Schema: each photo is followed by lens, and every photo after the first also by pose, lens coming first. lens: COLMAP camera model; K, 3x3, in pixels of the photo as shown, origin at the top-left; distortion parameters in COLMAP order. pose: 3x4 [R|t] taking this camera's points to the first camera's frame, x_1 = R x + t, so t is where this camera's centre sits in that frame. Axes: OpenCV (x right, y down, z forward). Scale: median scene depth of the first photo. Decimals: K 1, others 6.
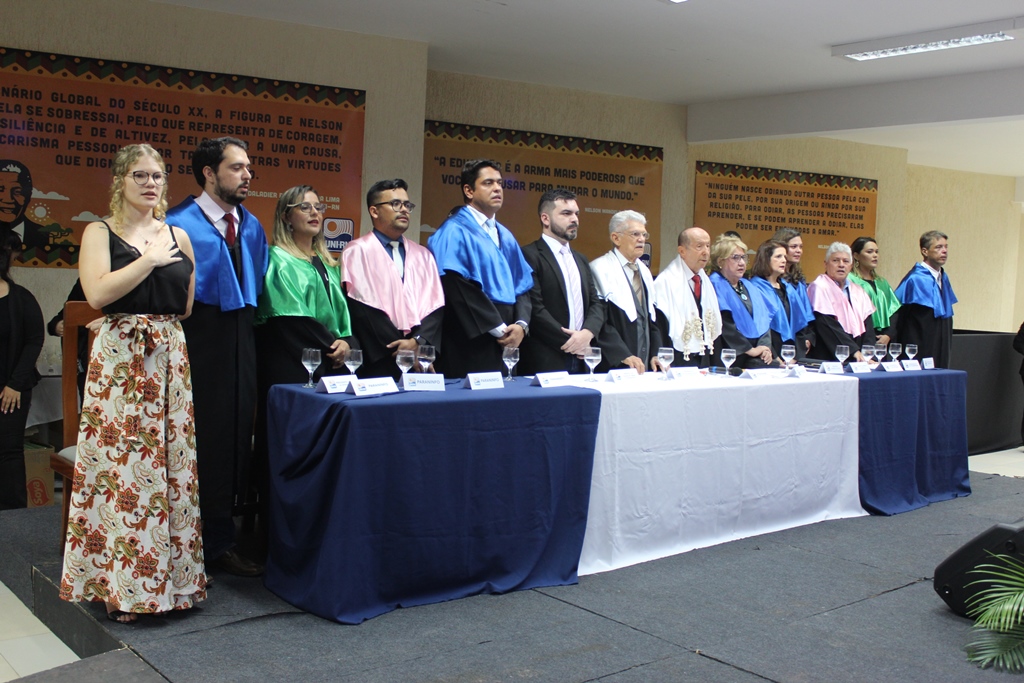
lens RADIAL K [[968.7, 0, 531.6], [0, 968.7, 331.2], [0, 0, 1]] dist [-0.029384, 0.000000]
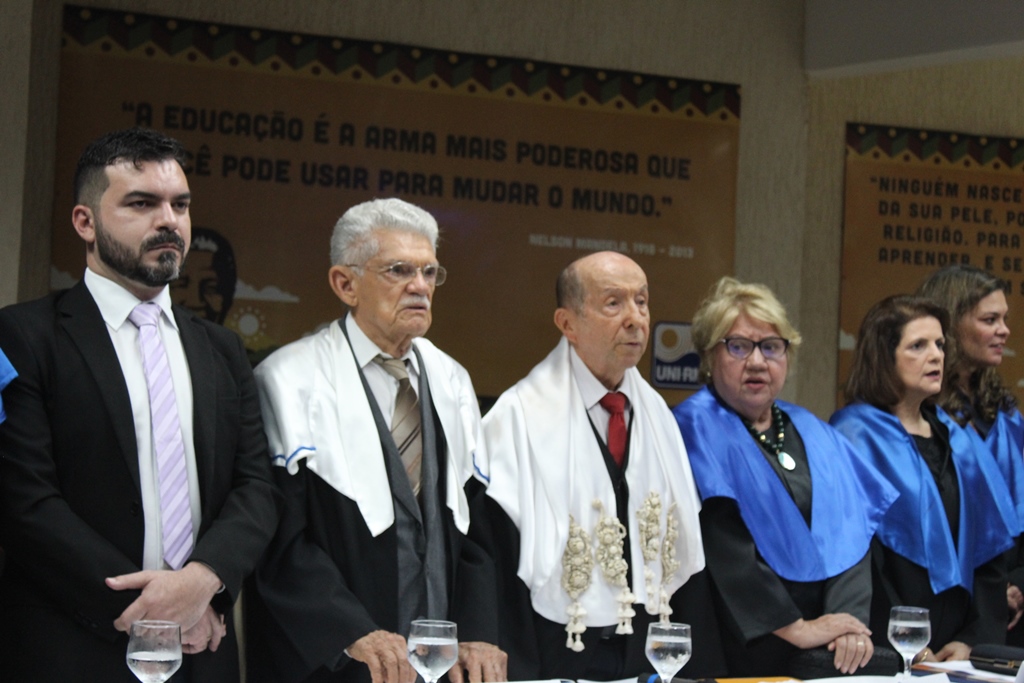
lens RADIAL K [[2048.9, 0, 544.9], [0, 2048.9, 352.4], [0, 0, 1]] dist [0.147382, 0.000000]
pose [[0.997435, 0.000534, -0.071577, 0.171993], [-0.006974, 0.995940, -0.089751, -0.007366], [0.071238, 0.090020, 0.993389, 0.251340]]
